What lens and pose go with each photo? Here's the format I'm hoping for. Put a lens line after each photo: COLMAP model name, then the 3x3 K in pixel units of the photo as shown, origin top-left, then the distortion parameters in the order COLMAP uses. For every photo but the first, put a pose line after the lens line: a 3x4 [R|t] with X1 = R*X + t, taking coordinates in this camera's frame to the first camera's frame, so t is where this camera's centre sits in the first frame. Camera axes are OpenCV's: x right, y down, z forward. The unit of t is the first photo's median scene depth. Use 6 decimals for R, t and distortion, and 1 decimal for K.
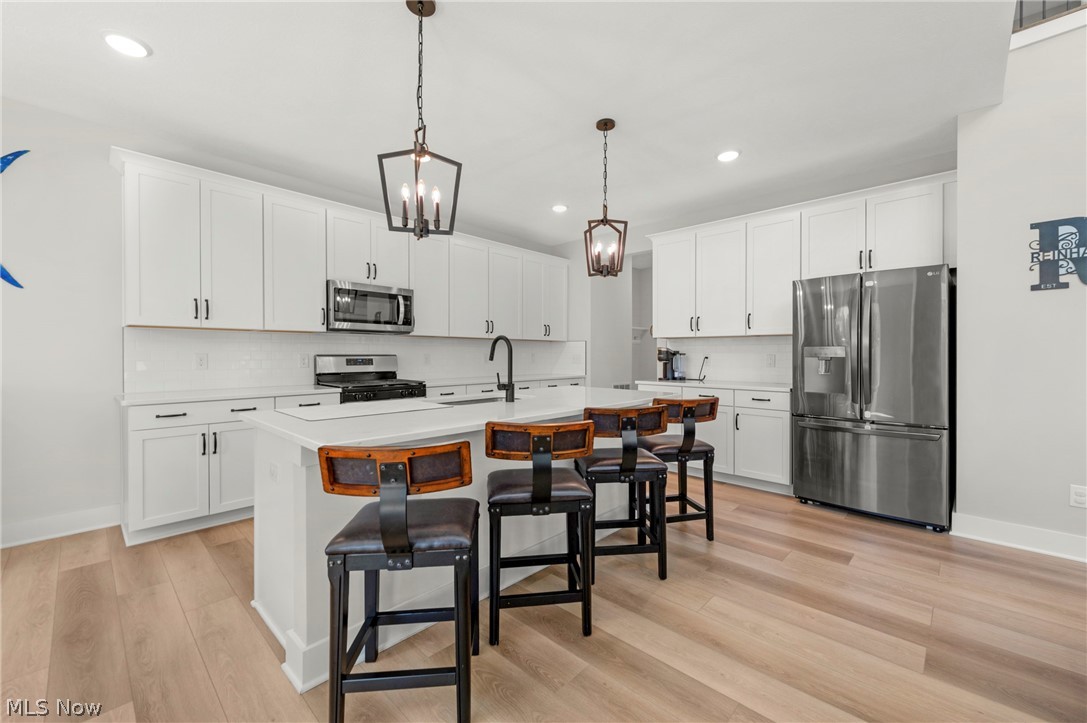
lens RADIAL K [[433.4, 0, 555.6], [0, 433.4, 353.6], [0, 0, 1]] dist [0.002798, -0.000195]
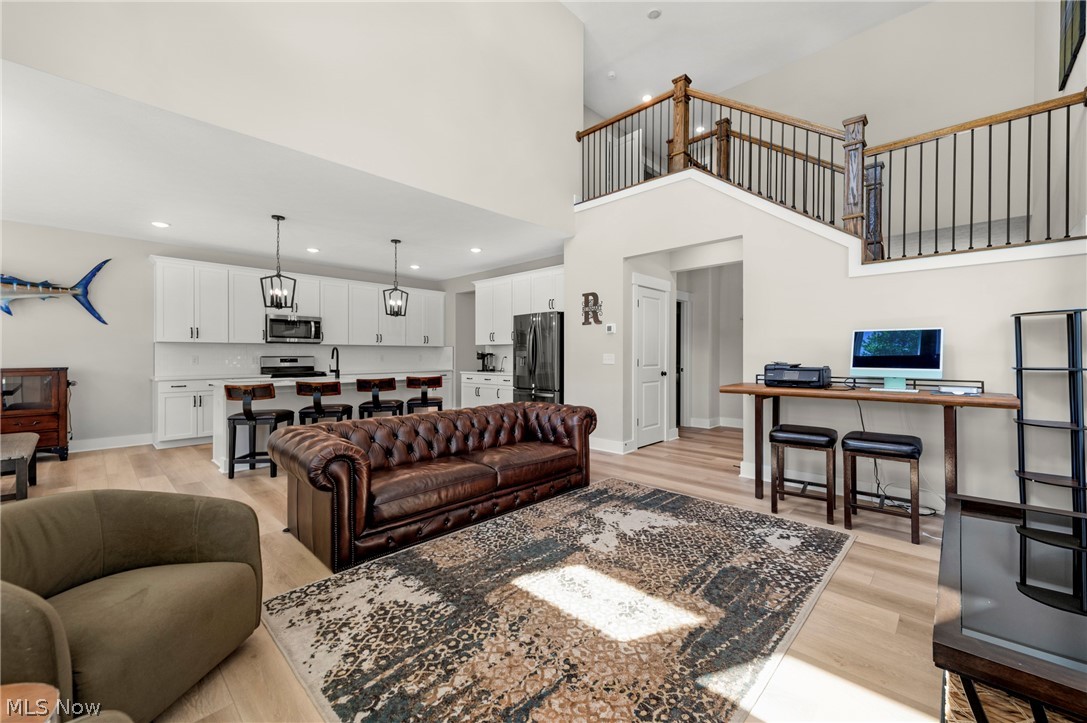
lens RADIAL K [[436.4, 0, 556.9], [0, 436.4, 352.2], [0, 0, 1]] dist [0.010995, 0.000103]
pose [[0.999916, -0.003894, -0.012338, 1.012461], [0.003865, 0.999990, -0.002402, -0.008418], [0.012347, 0.002354, 0.999921, -1.152261]]
